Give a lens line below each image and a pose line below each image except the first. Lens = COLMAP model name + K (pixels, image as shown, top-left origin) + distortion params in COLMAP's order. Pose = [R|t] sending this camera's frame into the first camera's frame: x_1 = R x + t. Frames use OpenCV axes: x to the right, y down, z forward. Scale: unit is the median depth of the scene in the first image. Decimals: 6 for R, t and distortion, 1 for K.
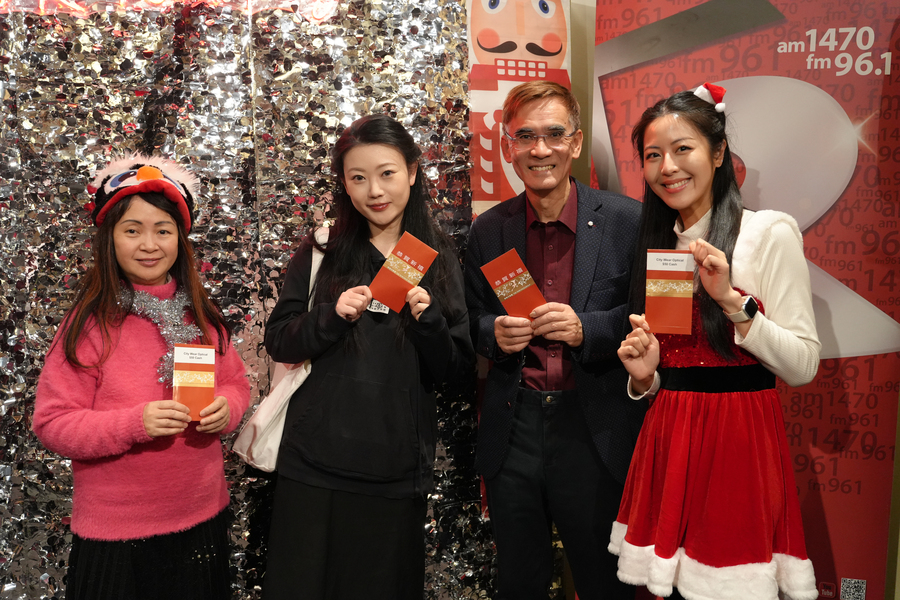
lens RADIAL K [[837.4, 0, 424.7], [0, 837.4, 301.4], [0, 0, 1]] dist [-0.037026, 0.066031]
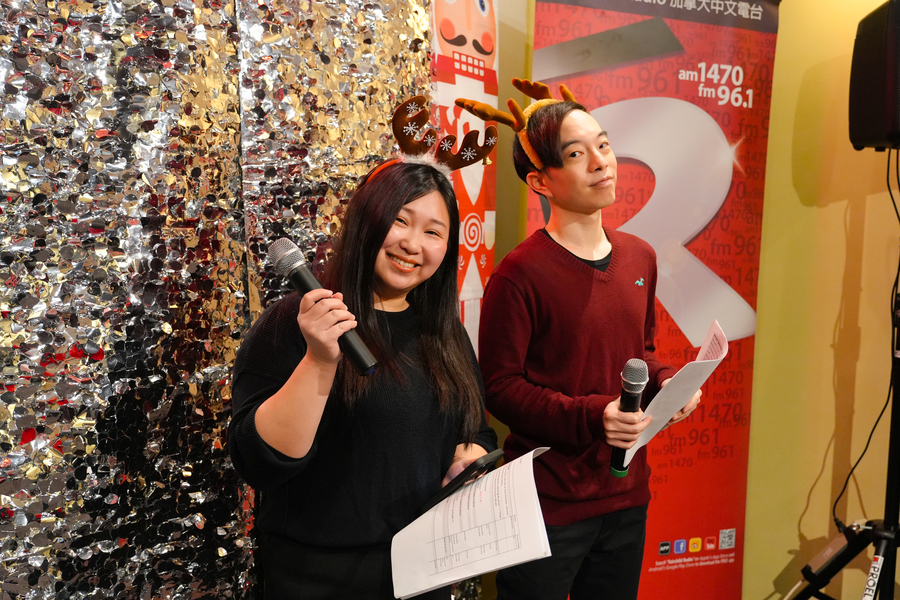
lens RADIAL K [[869.1, 0, 450.0], [0, 869.1, 300.0], [0, 0, 1]] dist [-0.012588, -0.009503]
pose [[0.831949, -0.027642, 0.554163, -0.498492], [0.033509, 0.999438, -0.000452, -0.005363], [-0.553839, 0.018946, 0.832408, 0.186586]]
